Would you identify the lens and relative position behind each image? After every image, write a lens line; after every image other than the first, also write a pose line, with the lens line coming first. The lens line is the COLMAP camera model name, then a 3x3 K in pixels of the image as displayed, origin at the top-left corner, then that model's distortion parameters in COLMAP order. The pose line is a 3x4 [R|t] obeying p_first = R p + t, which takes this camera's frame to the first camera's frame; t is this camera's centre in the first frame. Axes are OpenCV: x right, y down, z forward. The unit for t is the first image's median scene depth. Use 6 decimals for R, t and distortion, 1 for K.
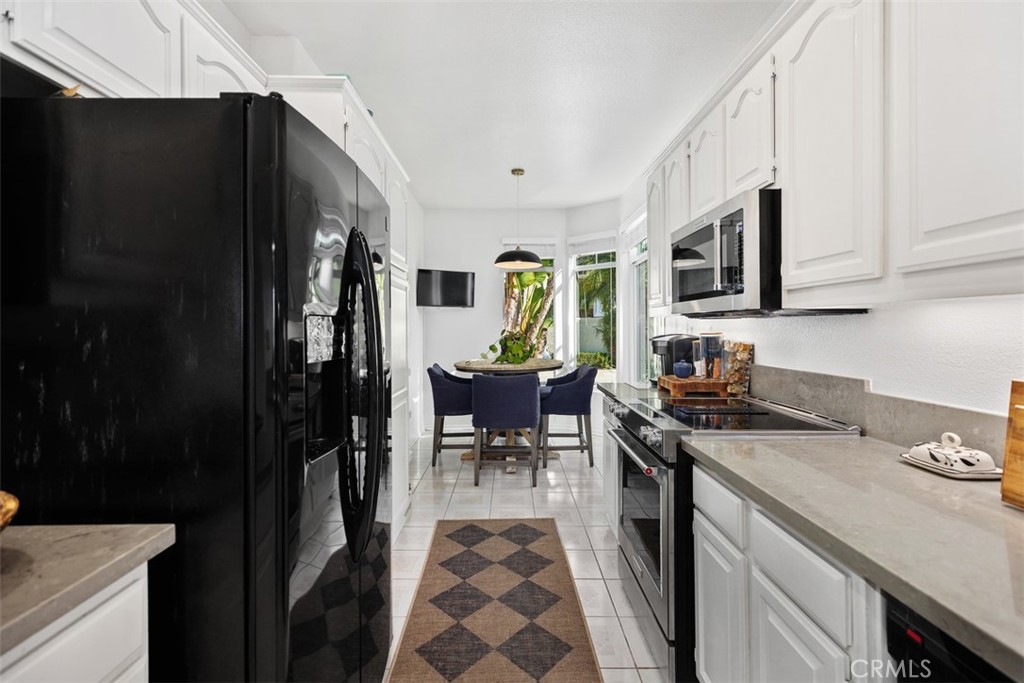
lens RADIAL K [[459.3, 0, 512.0], [0, 459.3, 329.0], [0, 0, 1]] dist [-0.001327, -0.000161]
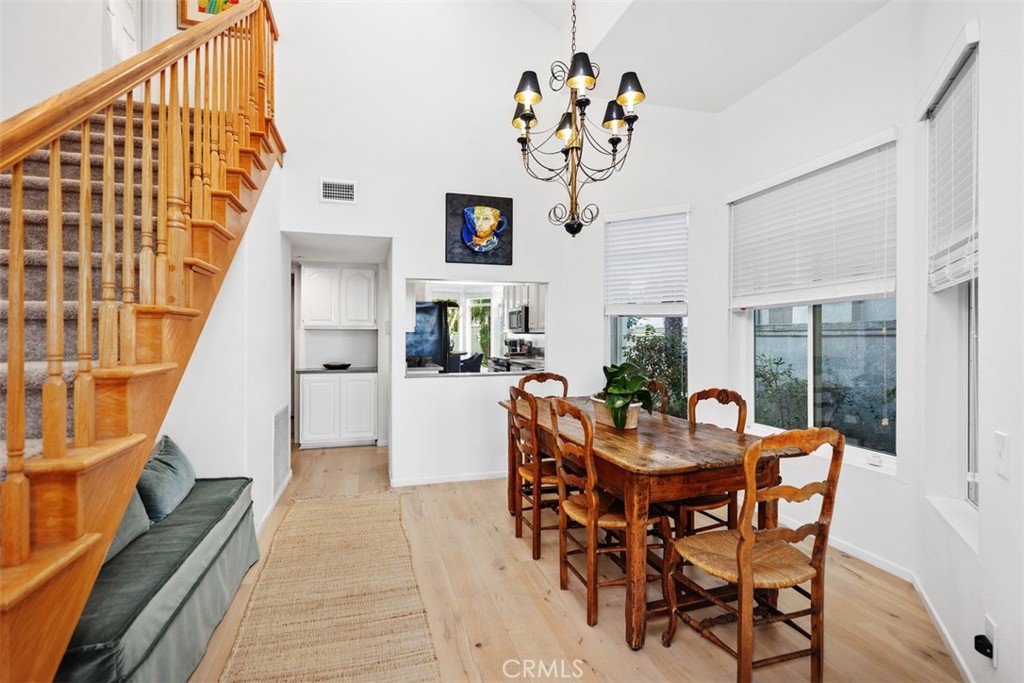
lens RADIAL K [[468.1, 0, 512.0], [0, 468.1, 341.5], [0, 0, 1]] dist [0.000416, 0.000007]
pose [[0.959175, 0.011110, 0.282596, -0.907983], [-0.013508, 0.999887, 0.006537, 0.018382], [-0.282491, -0.010087, 0.959217, -3.447854]]
